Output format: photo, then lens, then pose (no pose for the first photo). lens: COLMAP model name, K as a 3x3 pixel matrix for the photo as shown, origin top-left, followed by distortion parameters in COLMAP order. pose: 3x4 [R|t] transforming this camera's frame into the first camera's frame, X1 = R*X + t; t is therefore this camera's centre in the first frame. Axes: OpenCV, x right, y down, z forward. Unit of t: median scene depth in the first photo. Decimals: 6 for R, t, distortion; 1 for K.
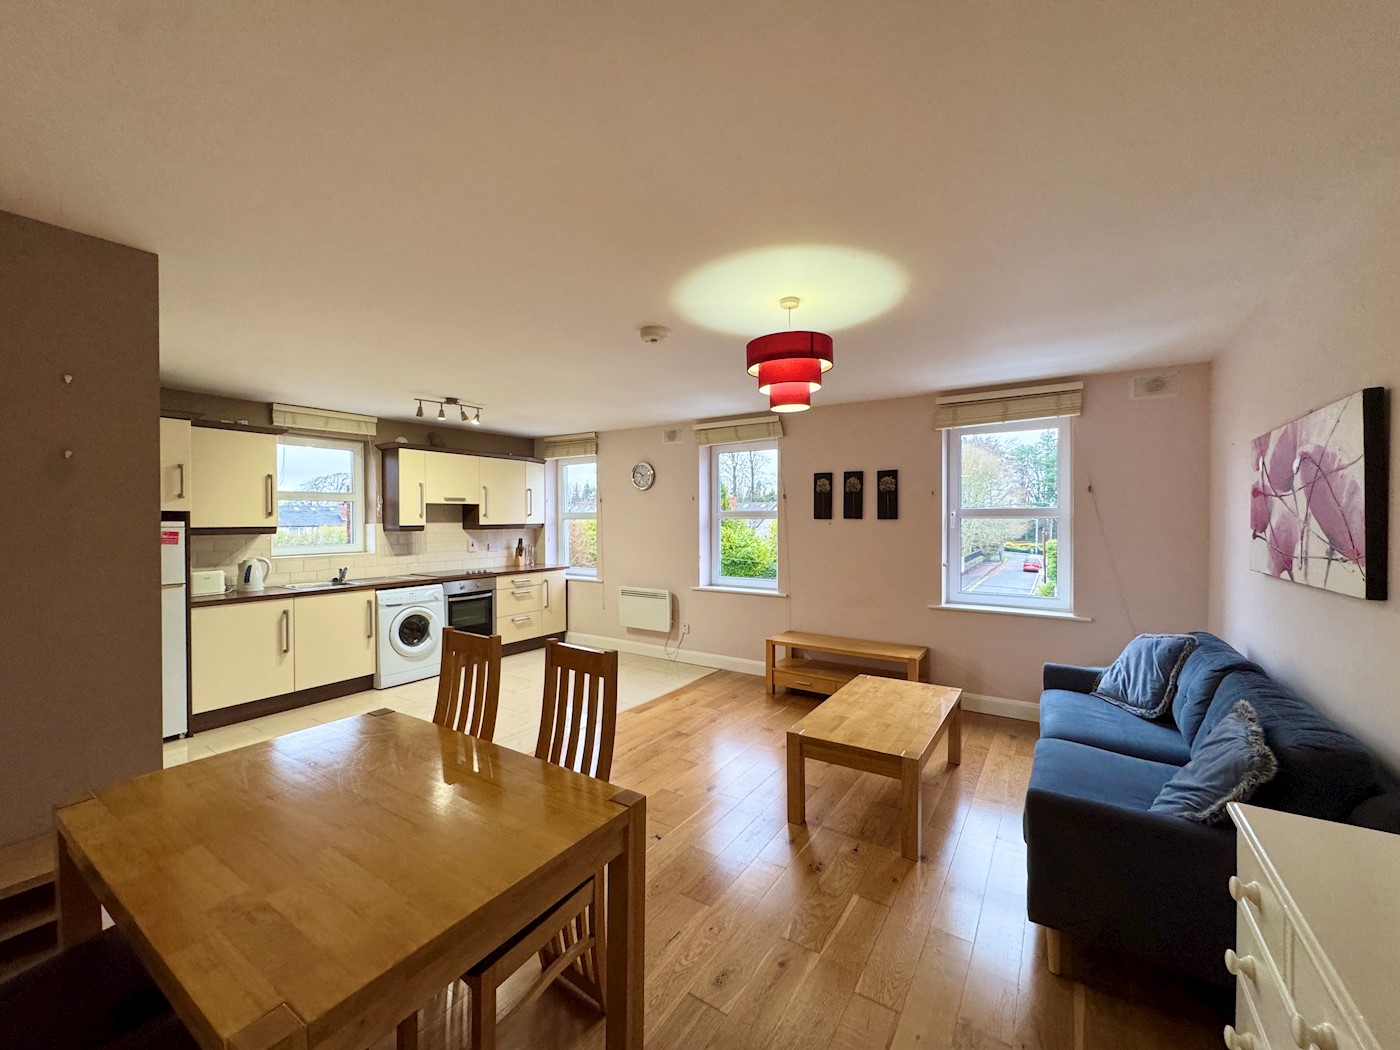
lens RADIAL K [[558.3, 0, 691.9], [0, 558.3, 521.9], [0, 0, 1]] dist [0.000519, 0.000121]
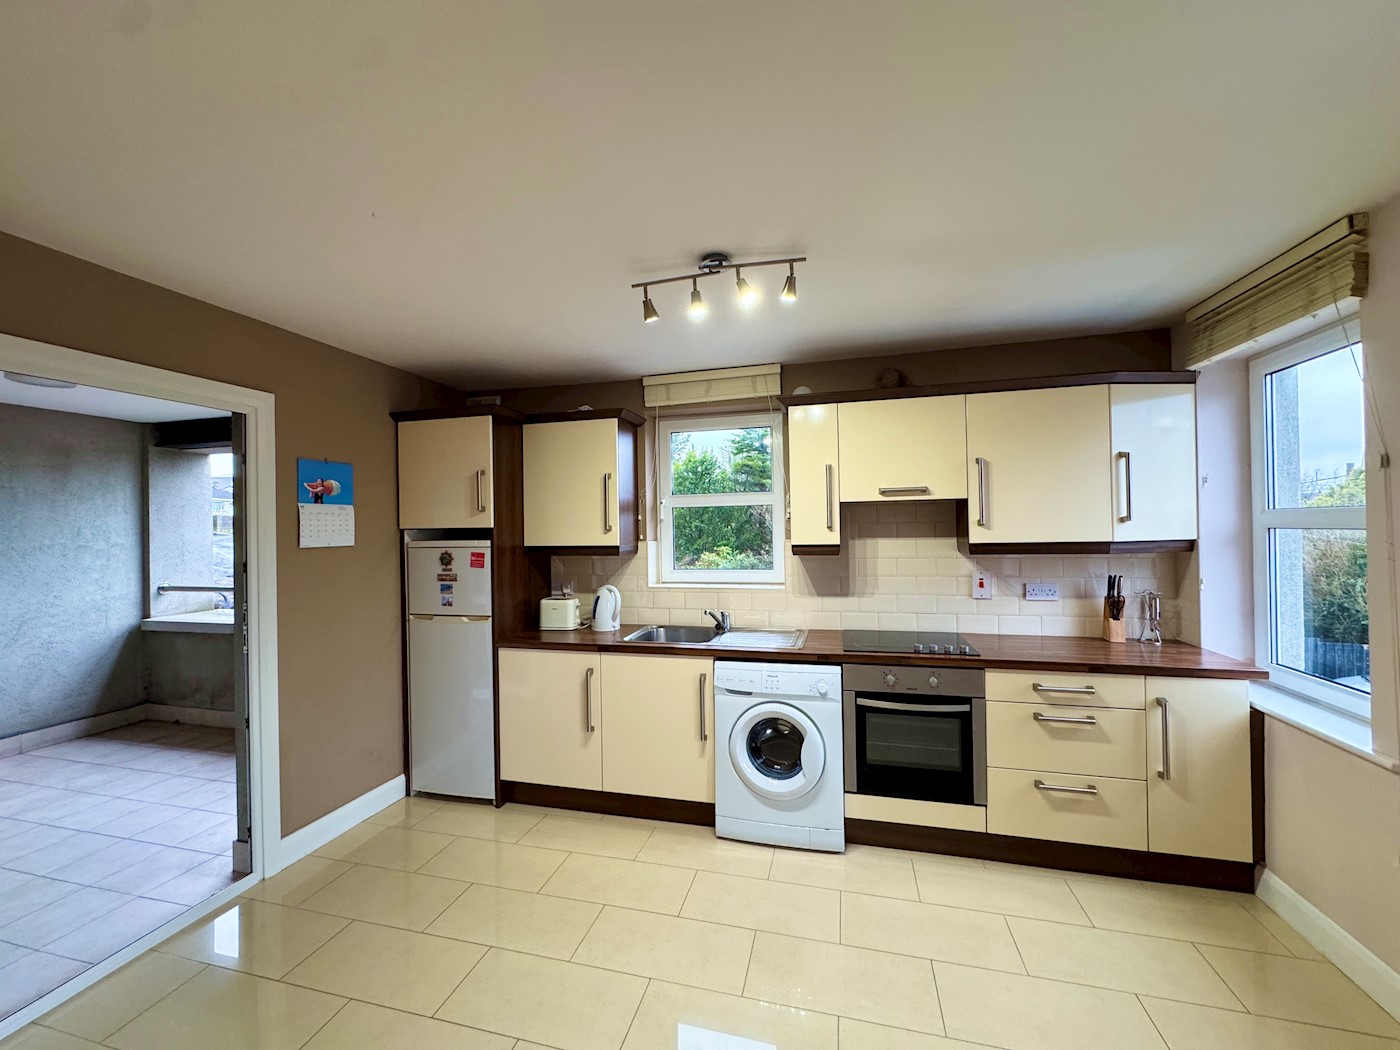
lens RADIAL K [[558.3, 0, 712.3], [0, 558.3, 523.4], [0, 0, 1]] dist [0.000519, 0.000121]
pose [[0.333917, -0.007325, -0.942574, -0.020714], [0.010381, 0.999938, -0.004093, -0.011941], [0.942545, -0.008418, 0.333972, 0.670437]]
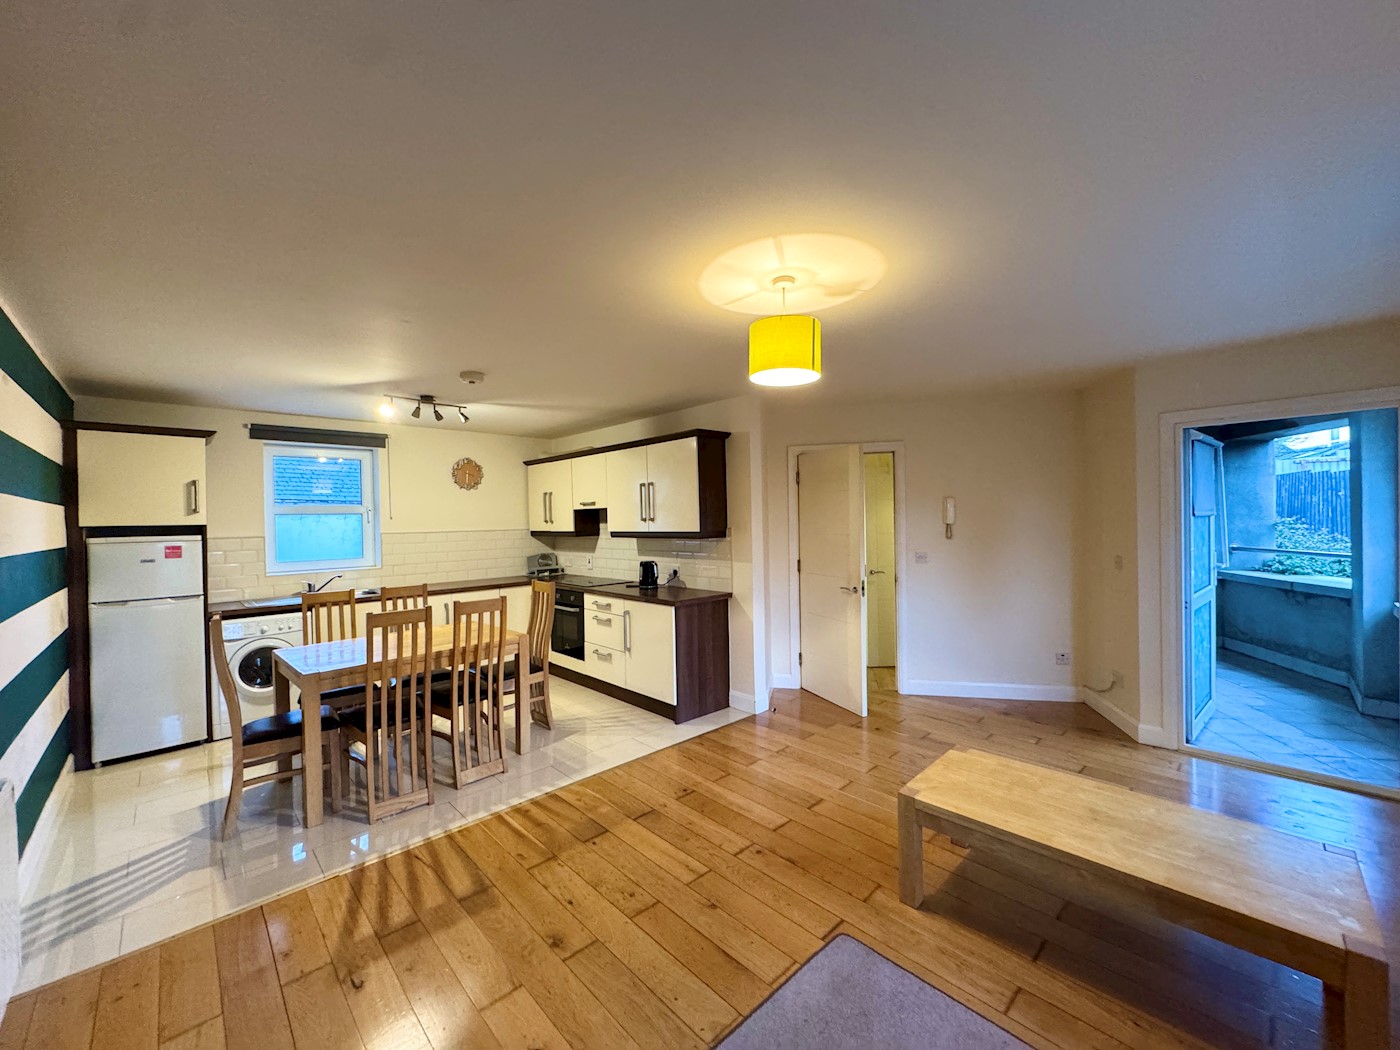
lens RADIAL K [[558.3, 0, 700.1], [0, 558.3, 524.6], [0, 0, 1]] dist [0.000519, 0.000121]
pose [[-0.205558, 0.018734, -0.978466, 0.449396], [0.010562, 0.999801, 0.016923, -0.019444], [0.978588, -0.006856, -0.205715, 1.358031]]
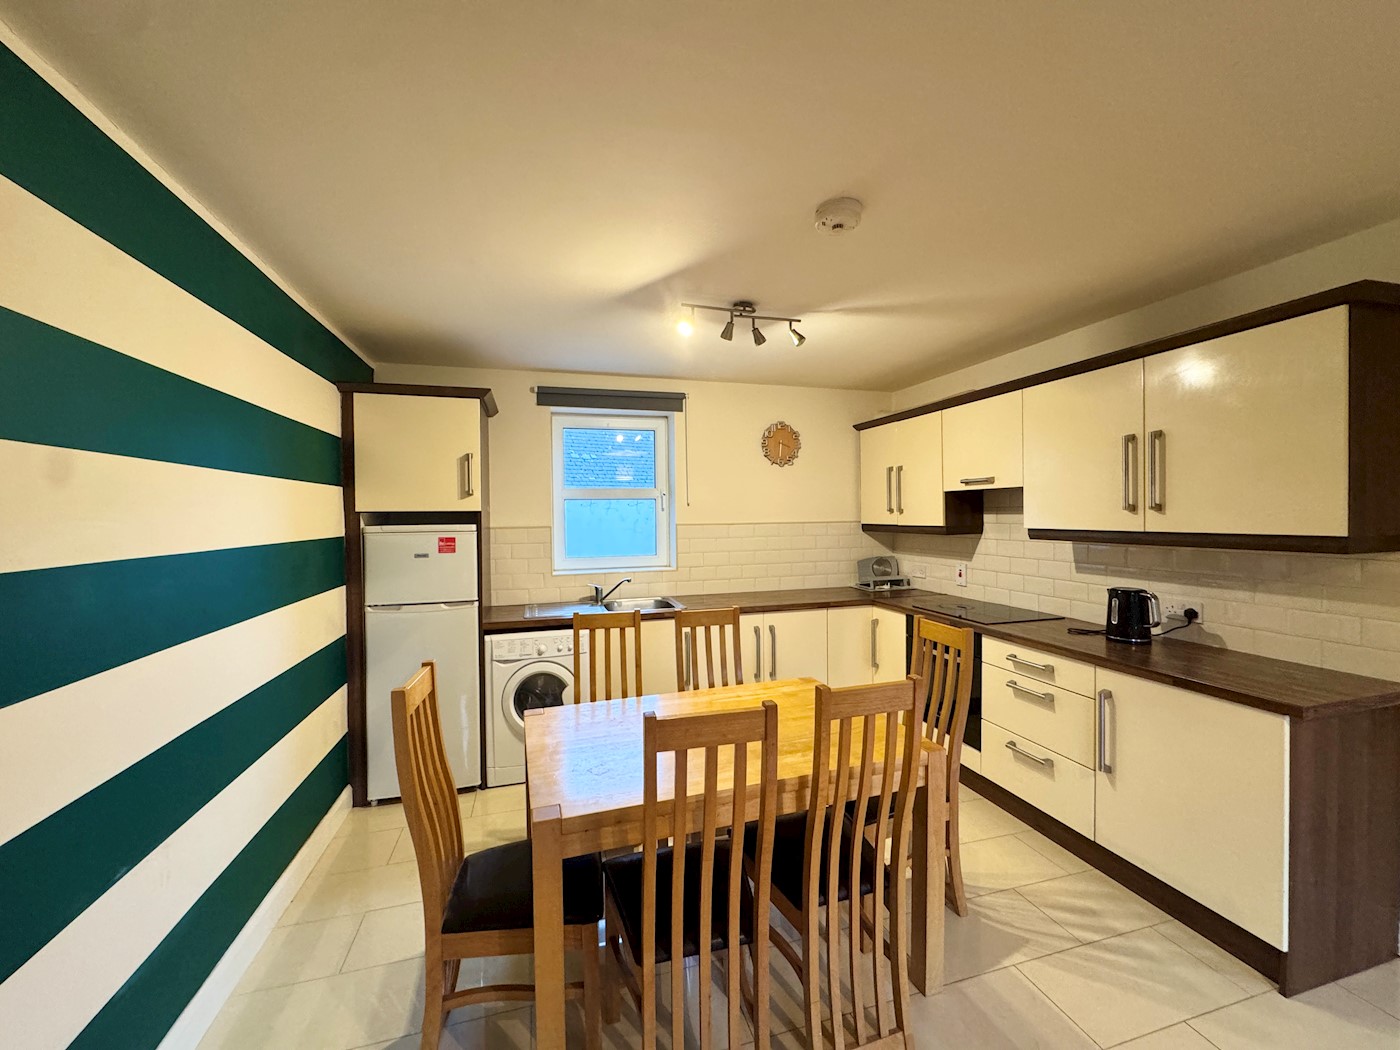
lens RADIAL K [[558.3, 0, 696.6], [0, 558.3, 520.2], [0, 0, 1]] dist [0.000519, 0.000121]
pose [[-0.638068, 0.021379, -0.769683, 0.186571], [0.007206, 0.999736, 0.021795, -0.015352], [0.769946, 0.008360, -0.638054, 1.125886]]
